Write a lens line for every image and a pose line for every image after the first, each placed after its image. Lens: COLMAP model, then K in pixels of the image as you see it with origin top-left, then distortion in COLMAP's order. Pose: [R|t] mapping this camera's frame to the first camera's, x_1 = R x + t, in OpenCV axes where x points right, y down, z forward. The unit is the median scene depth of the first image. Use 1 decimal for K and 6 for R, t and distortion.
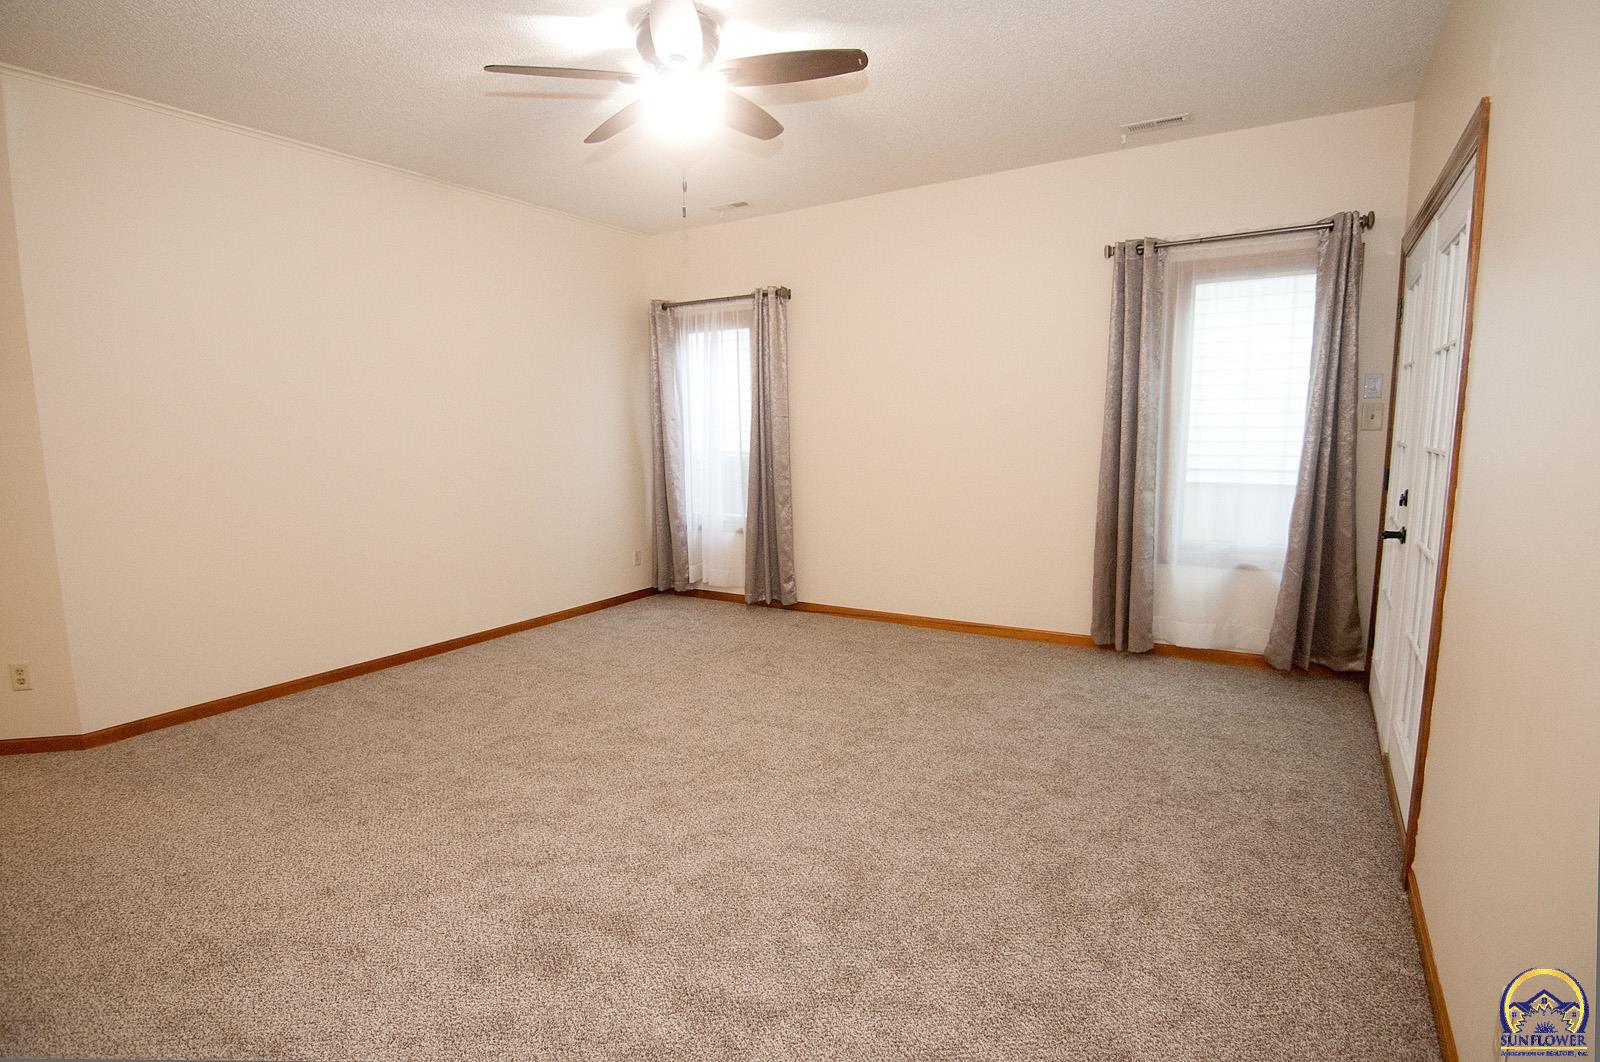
lens RADIAL K [[815.7, 0, 795.9], [0, 815.7, 534.3], [0, 0, 1]] dist [-0.005862, -0.000761]
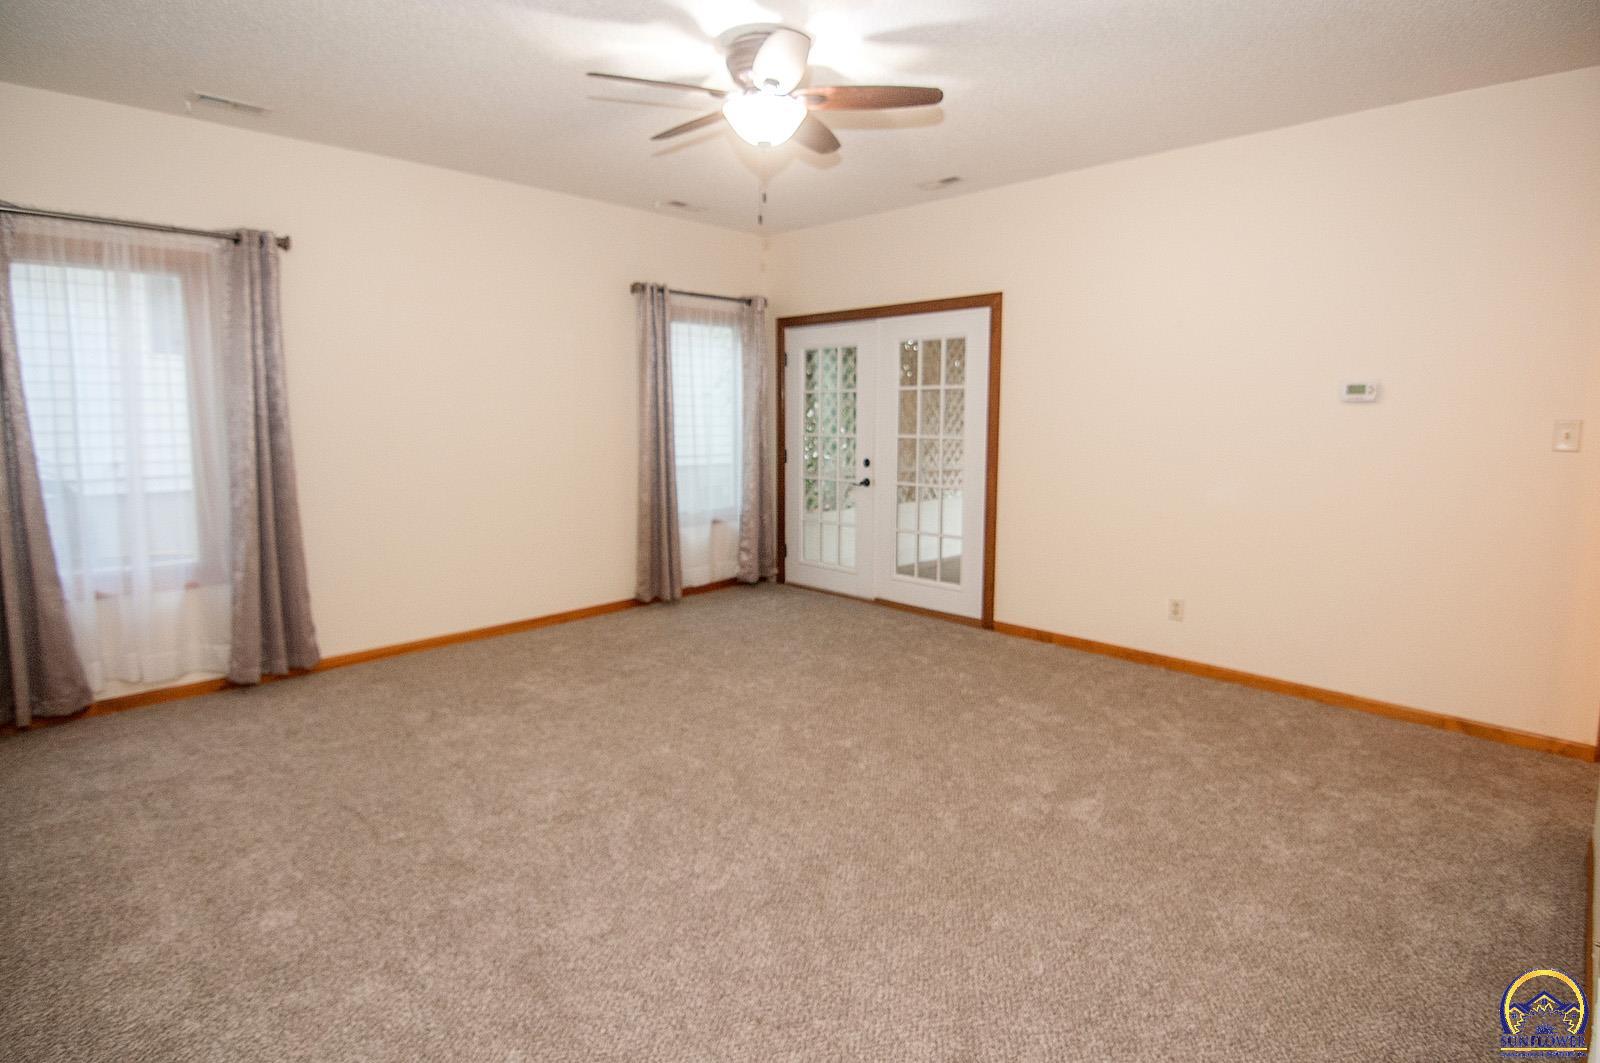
lens RADIAL K [[815.7, 0, 797.0], [0, 815.7, 521.2], [0, 0, 1]] dist [-0.005862, -0.000761]
pose [[0.218154, -0.108631, 0.969849, -0.847063], [0.136817, 0.987375, 0.079819, -0.058894], [-0.966276, 0.115279, 0.230263, 0.530338]]
